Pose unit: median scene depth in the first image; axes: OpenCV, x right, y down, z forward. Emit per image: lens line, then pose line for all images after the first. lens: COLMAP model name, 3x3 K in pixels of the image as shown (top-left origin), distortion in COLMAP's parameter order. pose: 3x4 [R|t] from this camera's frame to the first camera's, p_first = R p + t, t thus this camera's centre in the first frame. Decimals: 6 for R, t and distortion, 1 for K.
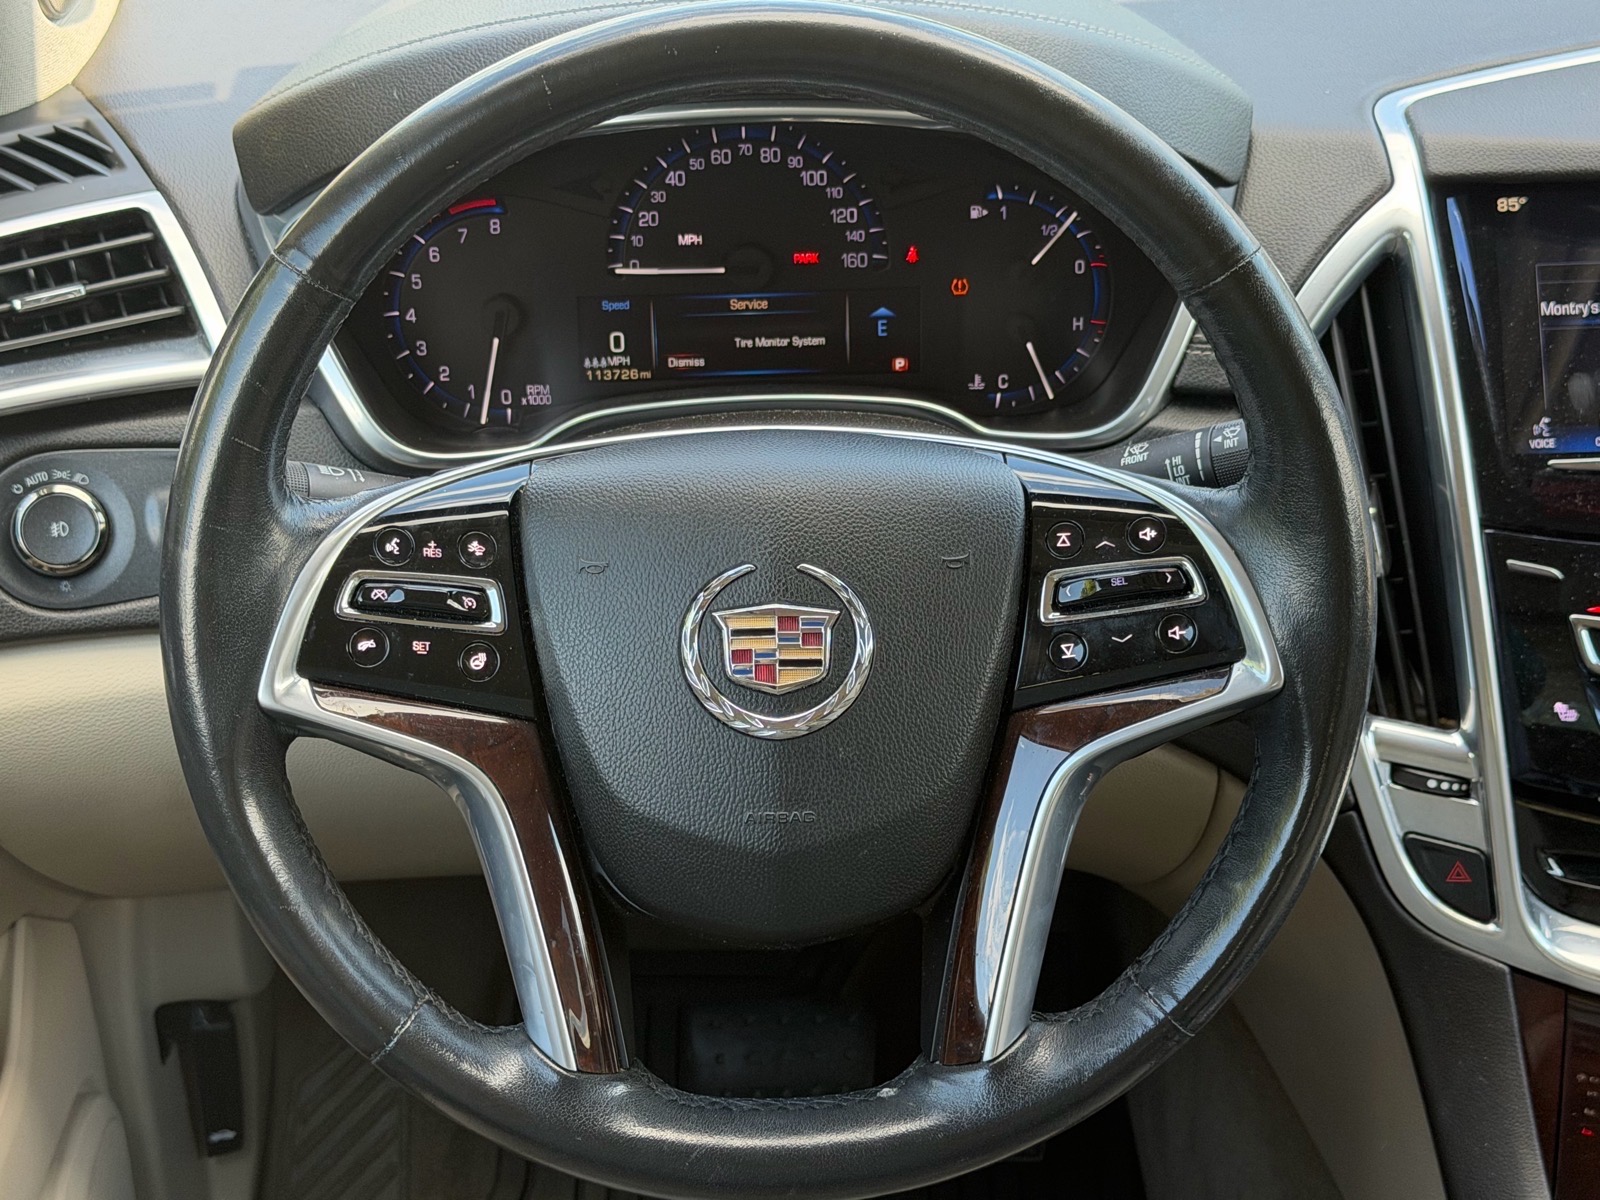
lens RADIAL K [[2583.7, 0, 813.3], [0, 2583.7, 605.8], [0, 0, 1]] dist [0.128664, 0.000000]
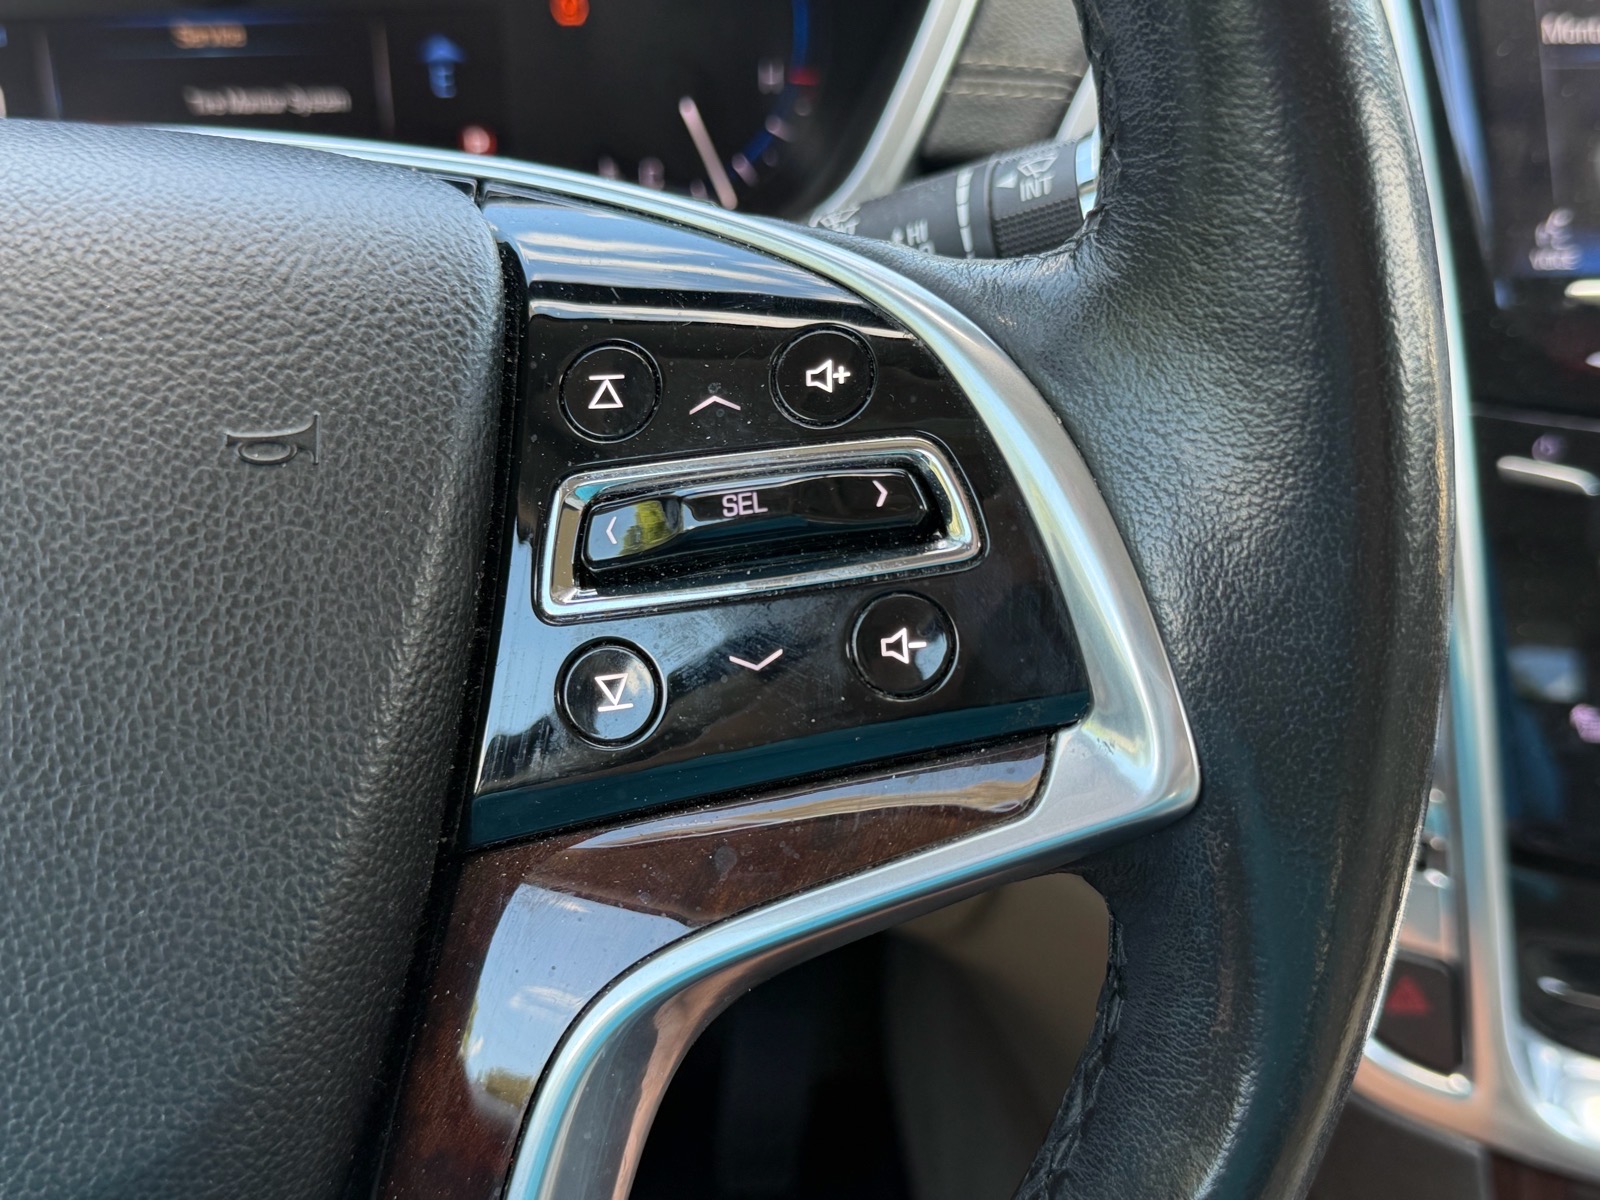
lens RADIAL K [[1791.8, 0, 784.7], [0, 1791.8, 582.9], [0, 0, 1]] dist [0.063486, 0.000000]
pose [[0.998932, -0.004669, 0.045974, 0.110876], [0.002855, 0.999218, 0.039439, -0.008255], [-0.046122, -0.039266, 0.998164, 0.741370]]
